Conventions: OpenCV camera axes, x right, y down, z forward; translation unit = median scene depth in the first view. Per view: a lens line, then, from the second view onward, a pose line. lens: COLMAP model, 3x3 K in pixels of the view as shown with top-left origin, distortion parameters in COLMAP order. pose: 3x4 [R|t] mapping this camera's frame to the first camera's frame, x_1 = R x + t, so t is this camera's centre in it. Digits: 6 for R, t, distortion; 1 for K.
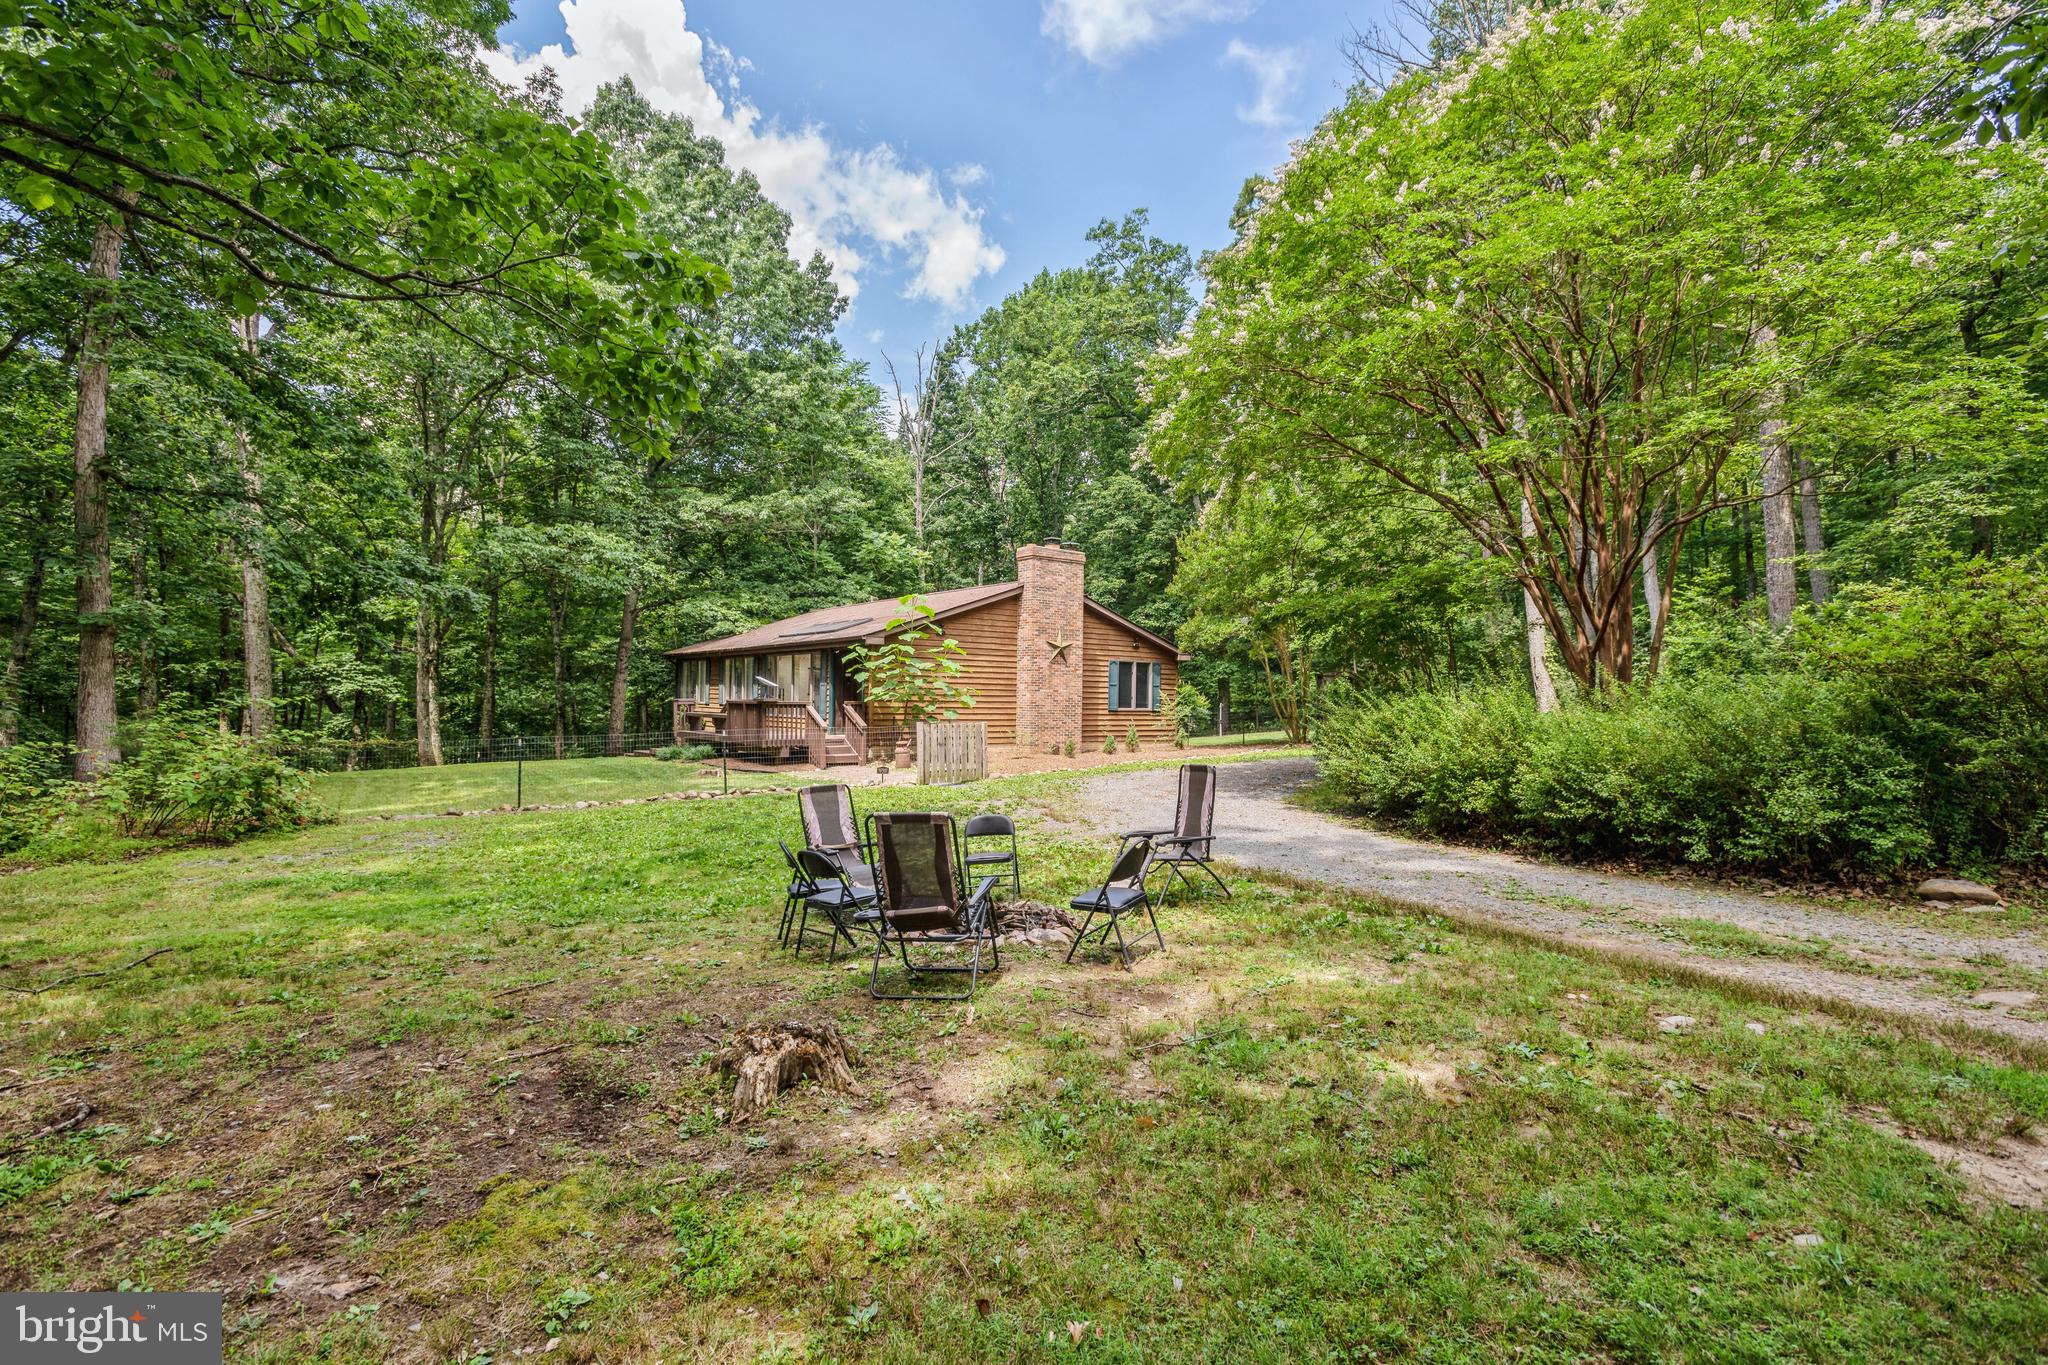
lens RADIAL K [[988.3, 0, 1029.2], [0, 988.3, 683.3], [0, 0, 1]] dist [-0.036536, 0.011431]
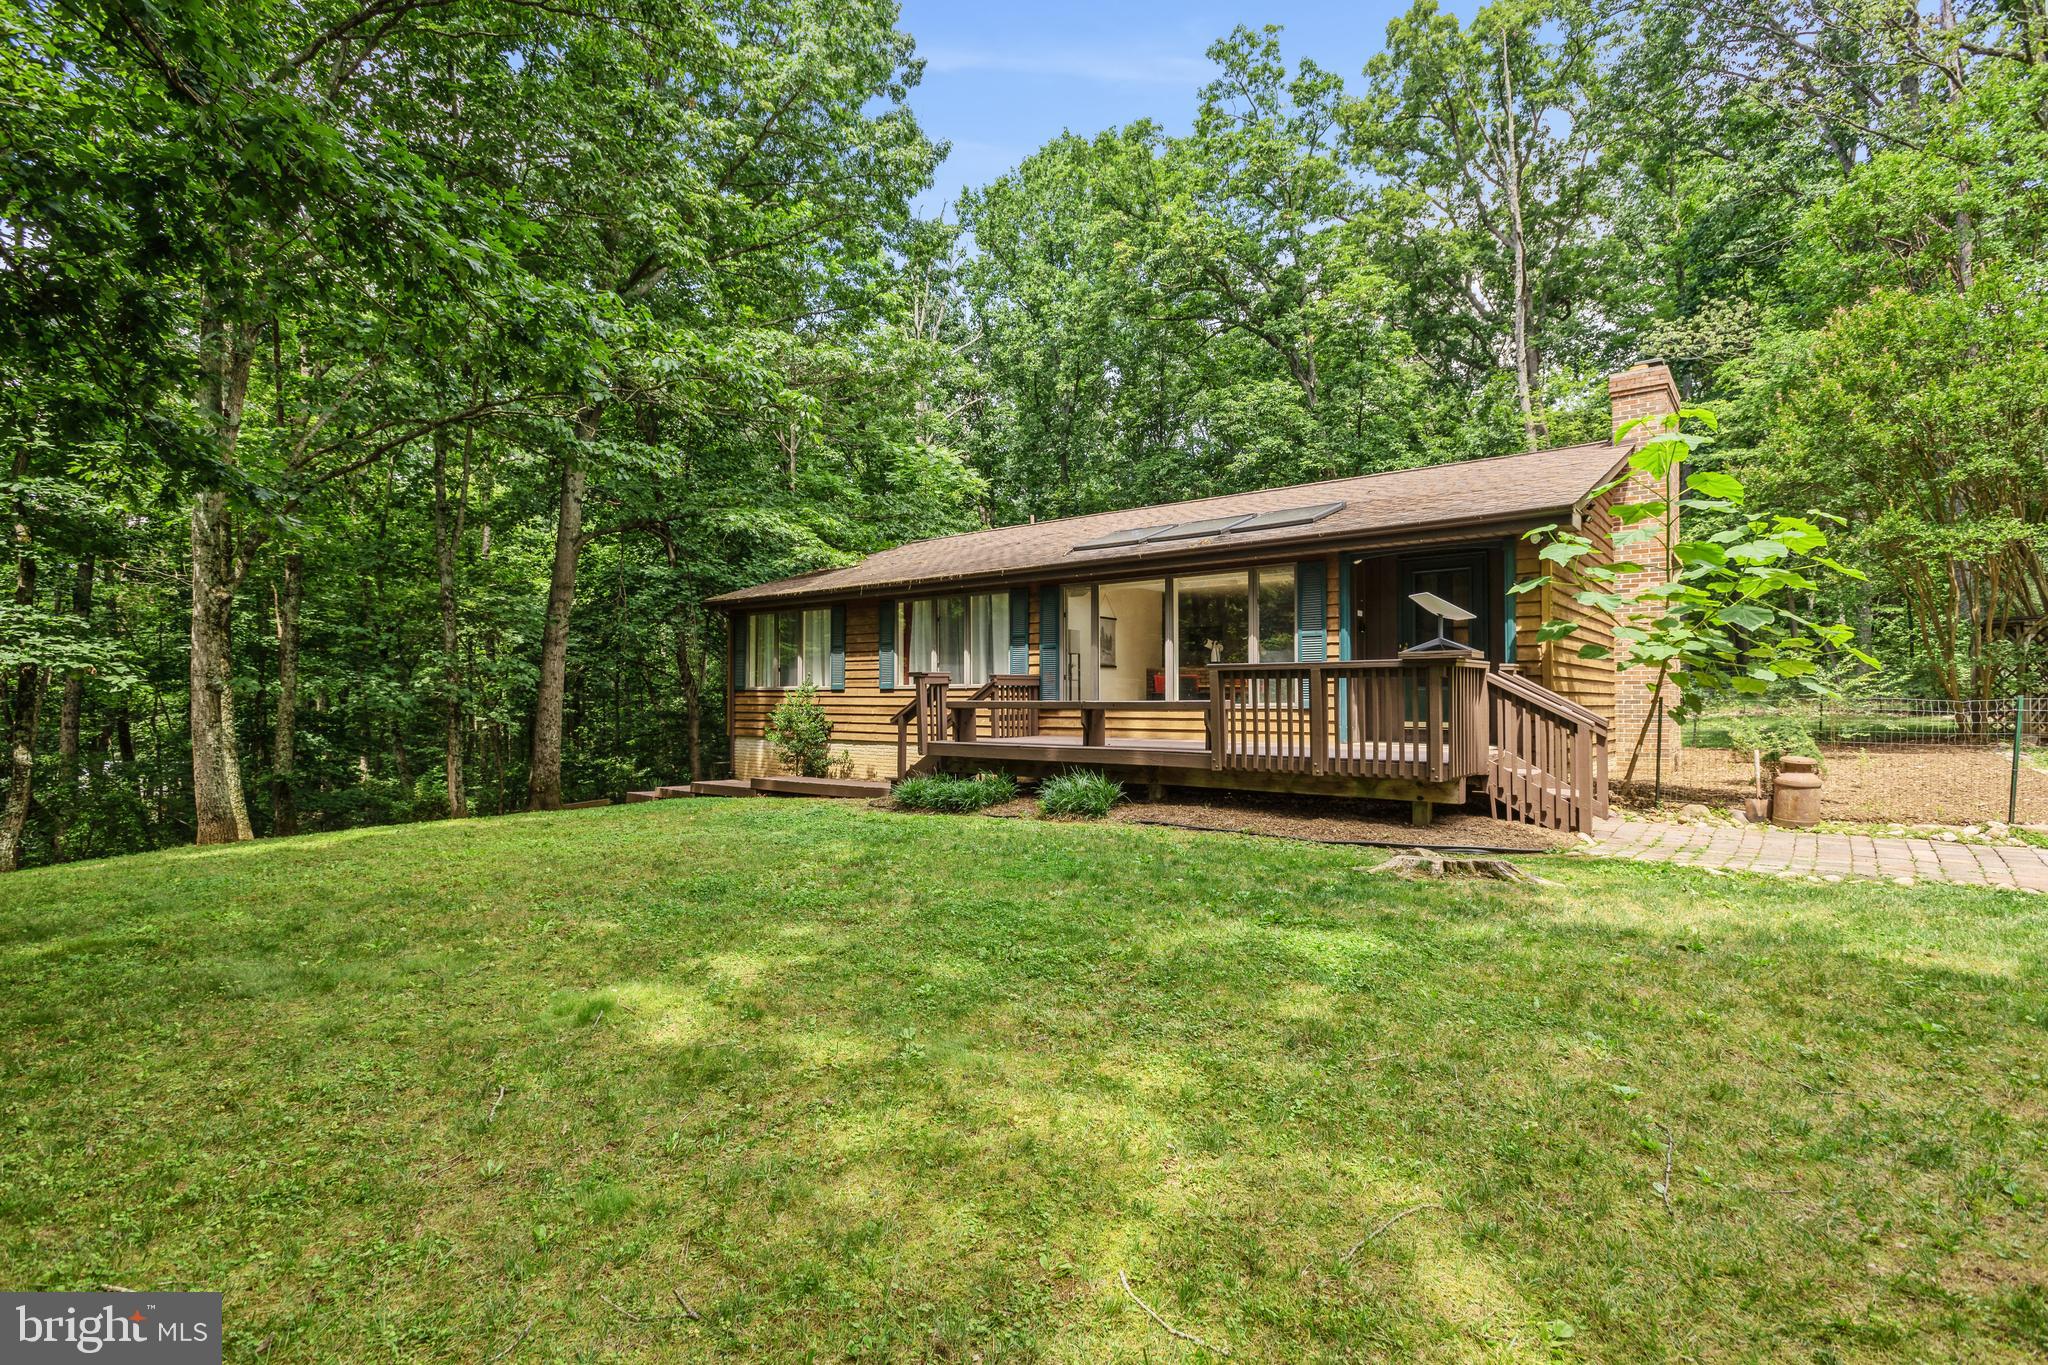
lens RADIAL K [[988.3, 0, 1018.4], [0, 988.3, 689.3], [0, 0, 1]] dist [-0.036536, 0.011431]
pose [[0.971420, -0.007708, 0.237242, -0.351924], [0.006622, 0.999964, 0.005377, 0.017973], [-0.237275, -0.003652, 0.971436, 0.460468]]
